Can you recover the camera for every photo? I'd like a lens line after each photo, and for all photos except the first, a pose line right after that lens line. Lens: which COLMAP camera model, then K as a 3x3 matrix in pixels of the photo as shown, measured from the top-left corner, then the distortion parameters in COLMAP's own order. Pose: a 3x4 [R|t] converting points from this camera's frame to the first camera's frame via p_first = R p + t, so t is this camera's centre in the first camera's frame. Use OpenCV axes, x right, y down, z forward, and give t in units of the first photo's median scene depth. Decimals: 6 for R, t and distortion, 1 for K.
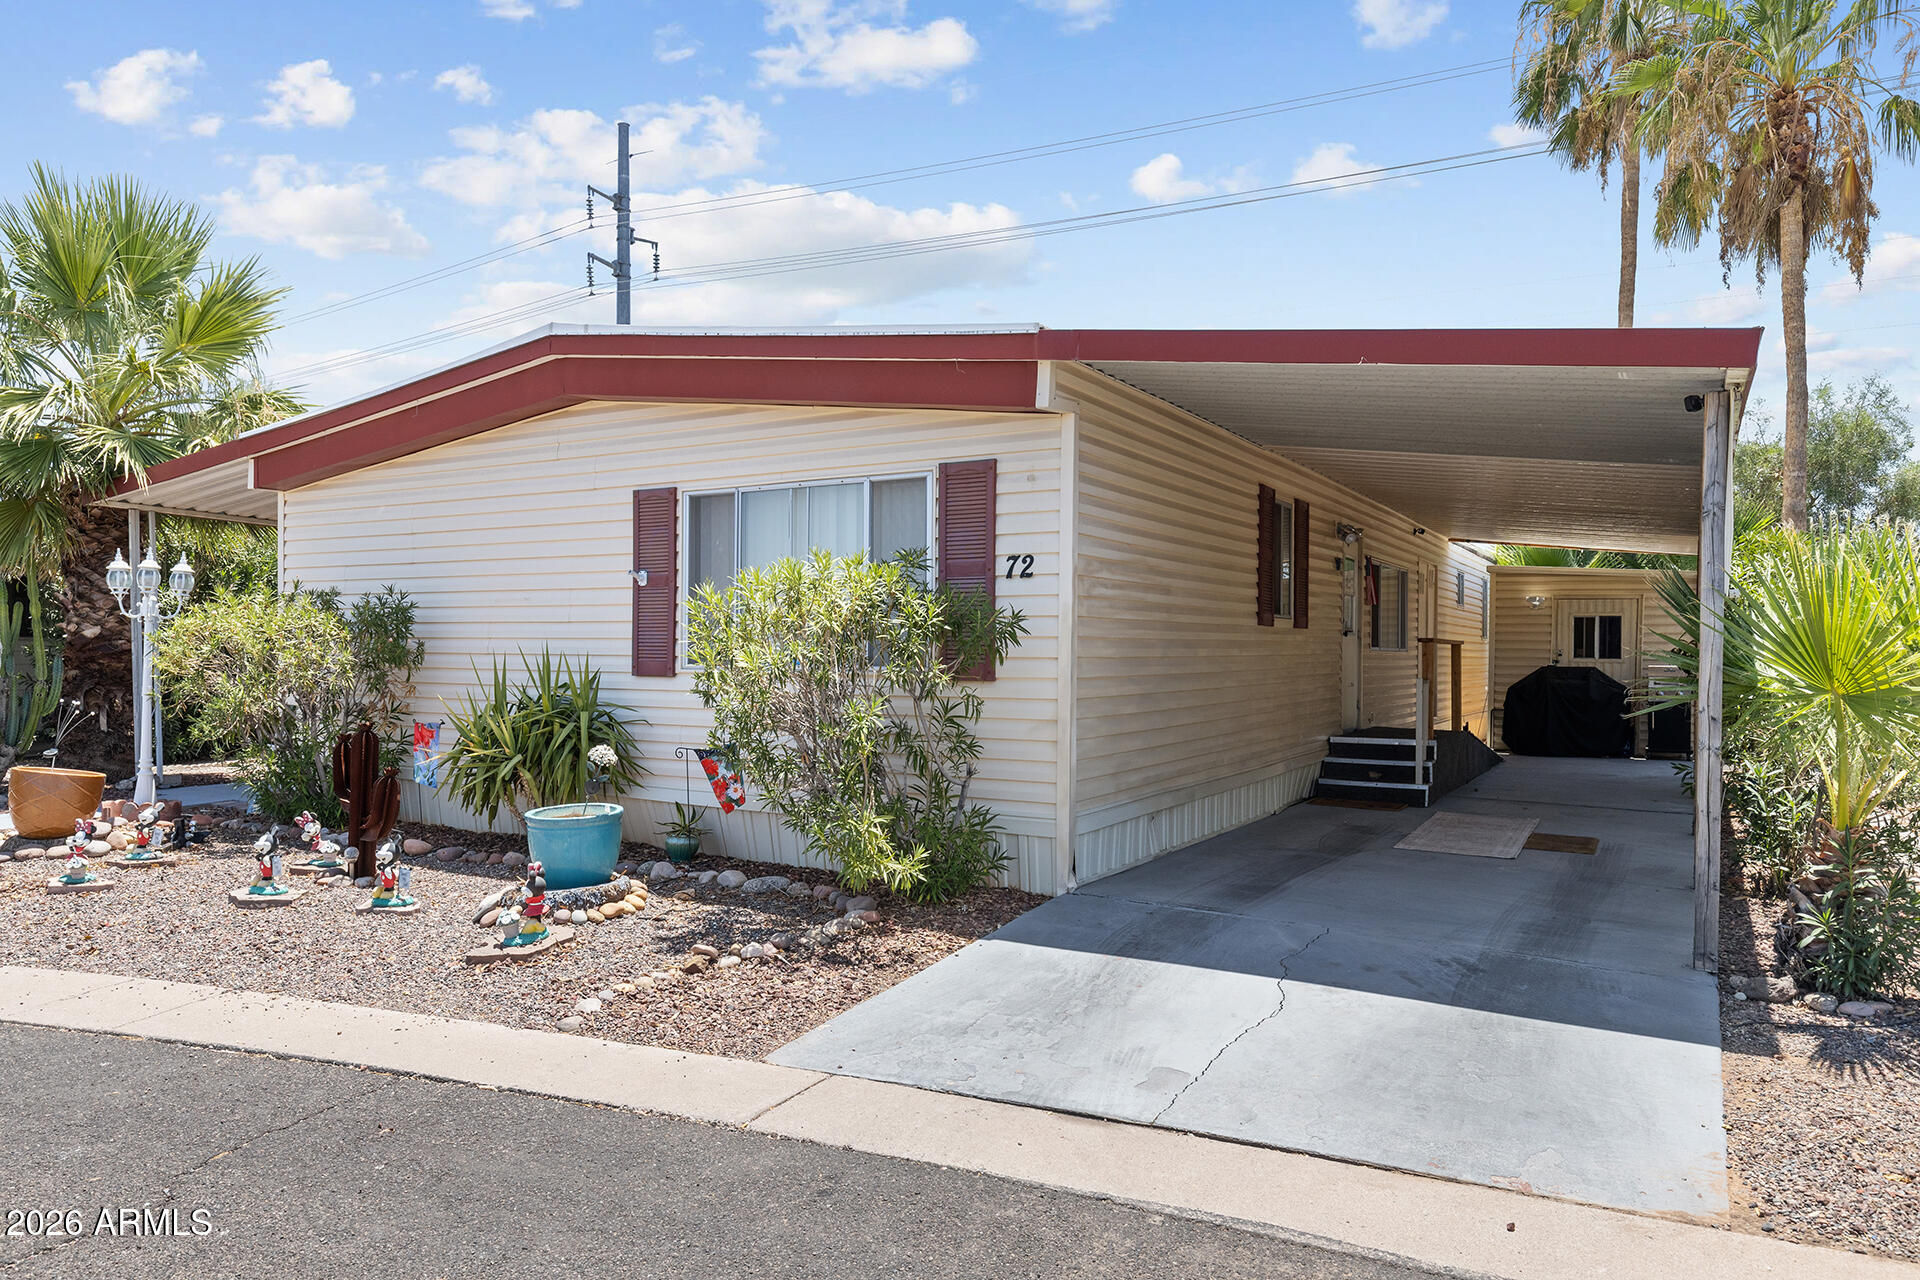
lens RADIAL K [[1275.7, 0, 959.1], [0, 1275.7, 670.2], [0, 0, 1]] dist [-0.006454, -0.000956]
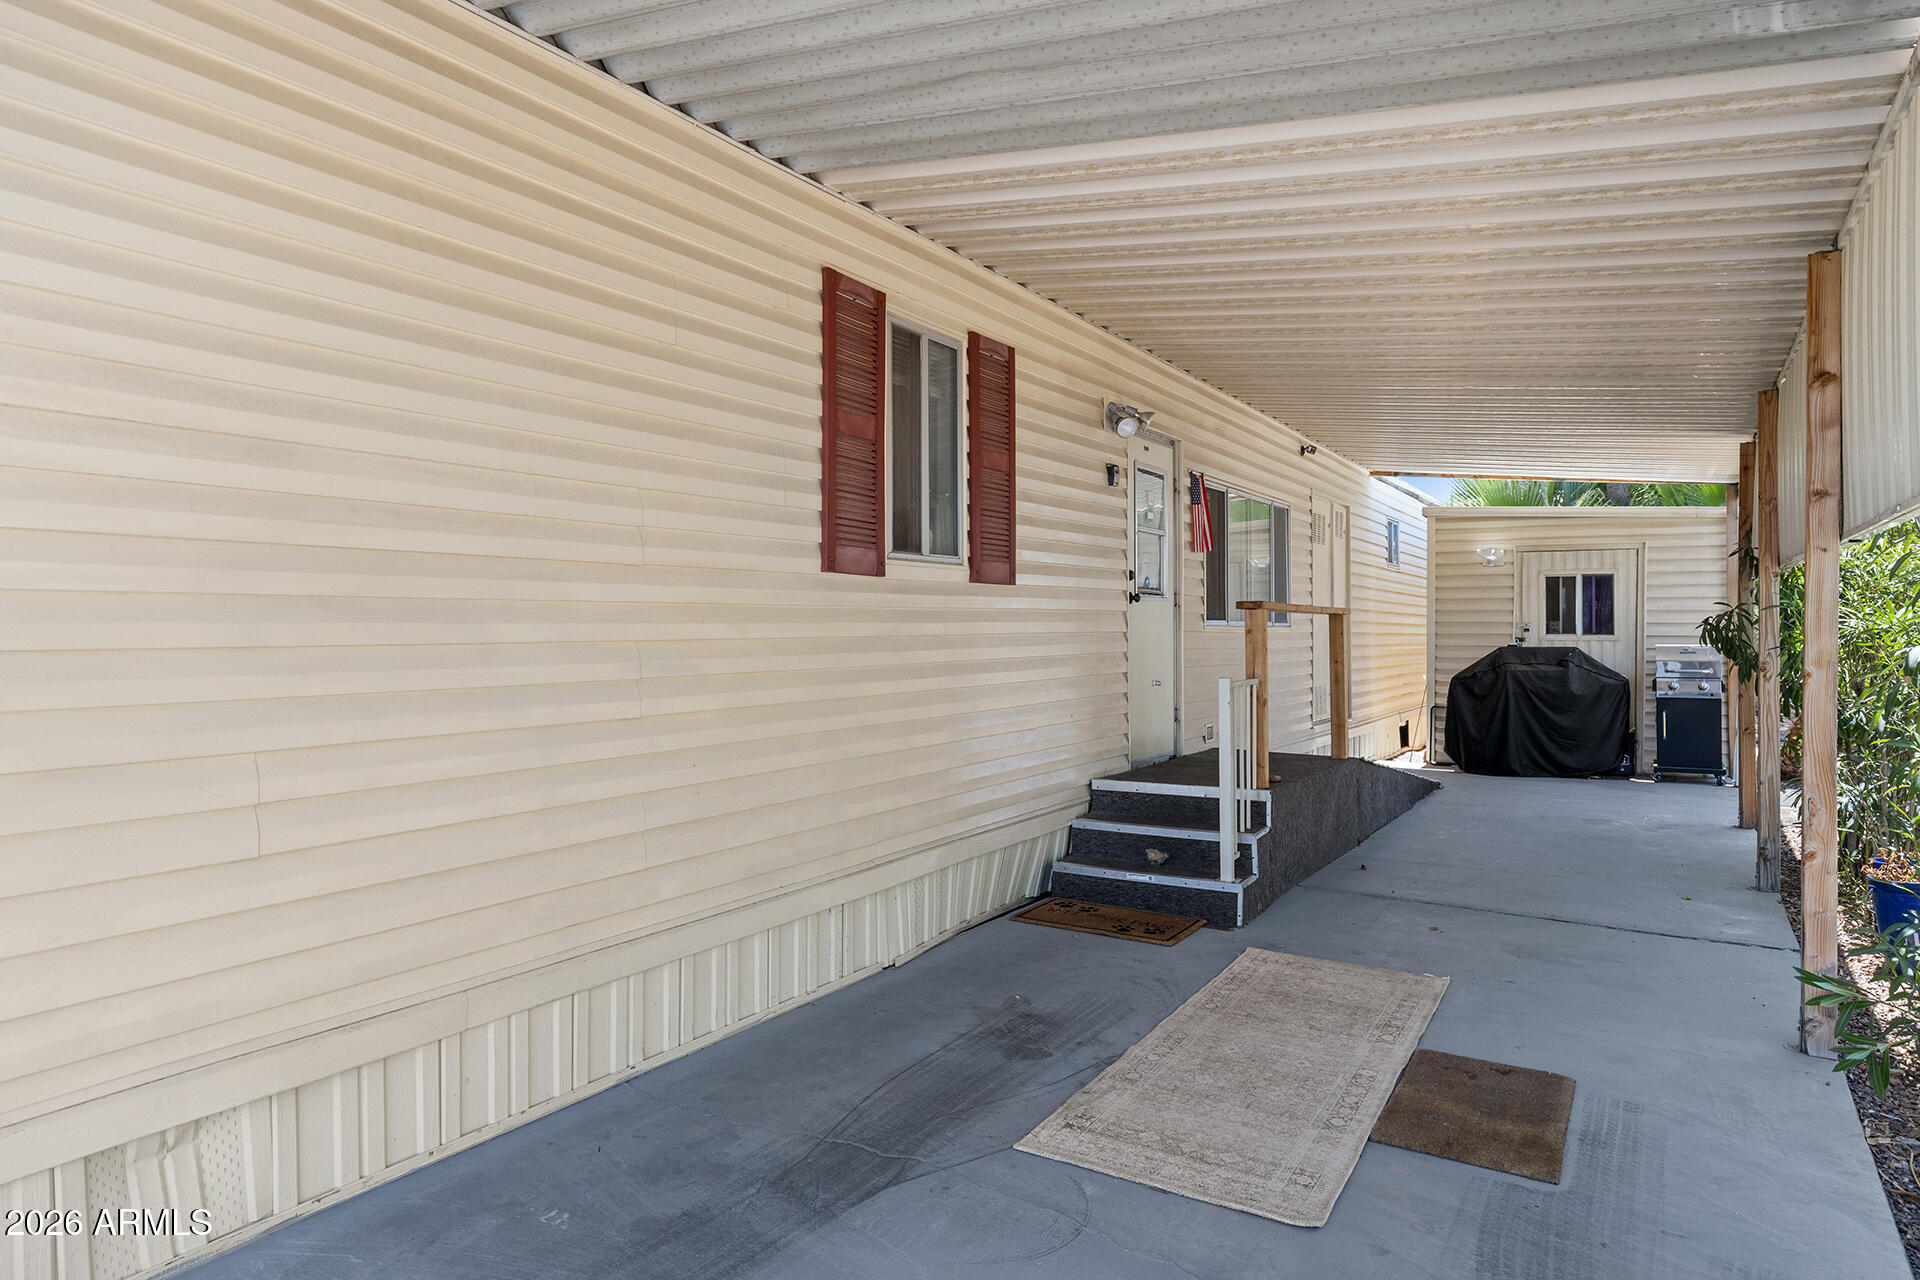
lens RADIAL K [[1162.0, 0, 963.1], [0, 1162.0, 627.0], [0, 0, 1]] dist [0.004418, 0.001015]
pose [[0.999579, -0.008009, -0.027872, 0.212380], [0.007498, 0.999802, -0.018407, -0.005034], [0.028014, 0.018191, 0.999442, 0.414111]]
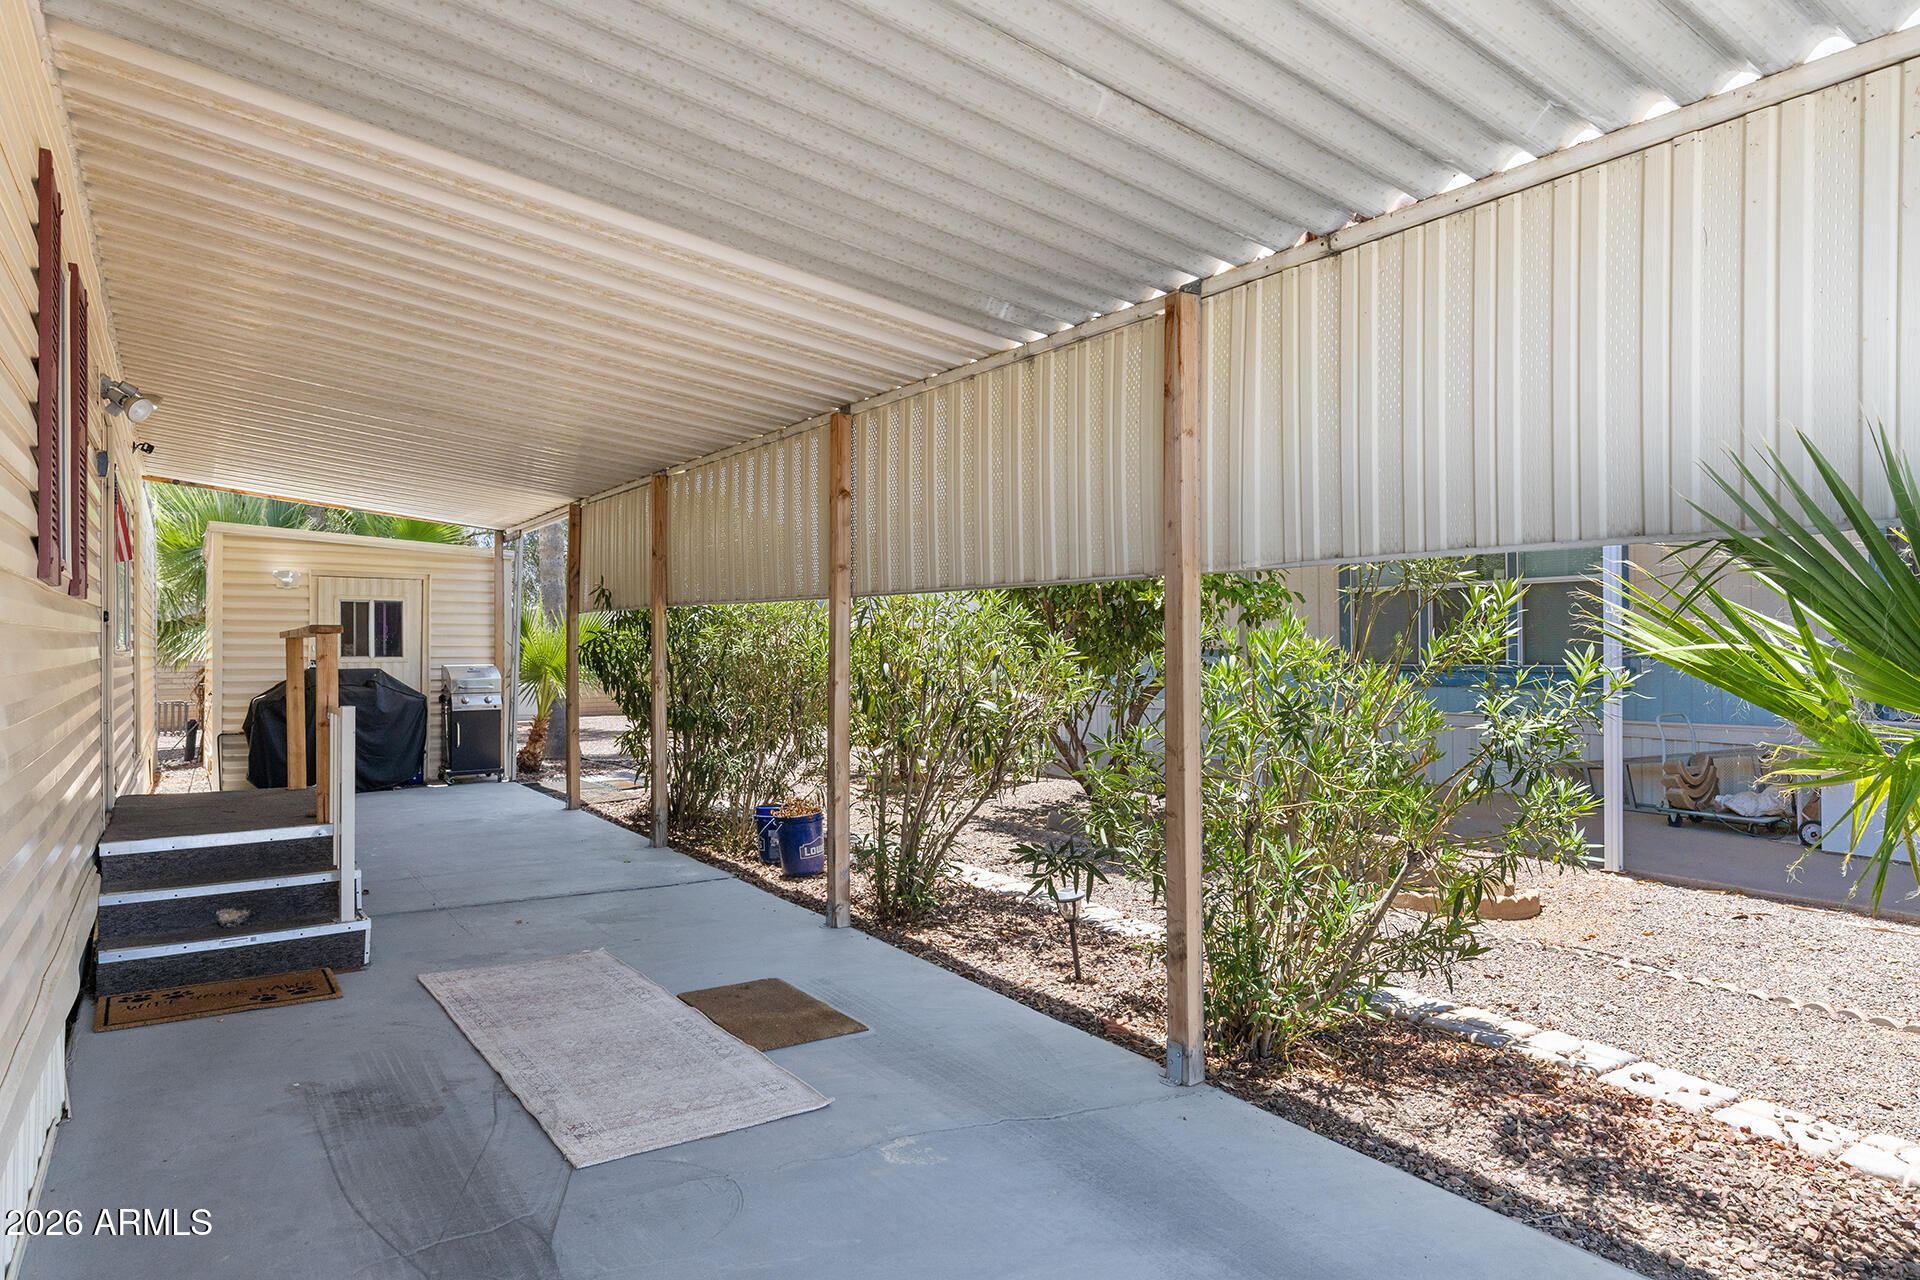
lens RADIAL K [[1138.9, 0, 960.0], [0, 1138.9, 640.0], [0, 0, 1]] dist [0.004630, 0.000618]
pose [[0.432178, -0.001896, 0.901786, 0.052002], [0.019646, 0.999780, -0.007313, -0.008968], [-0.901574, 0.020877, 0.432120, 0.471775]]
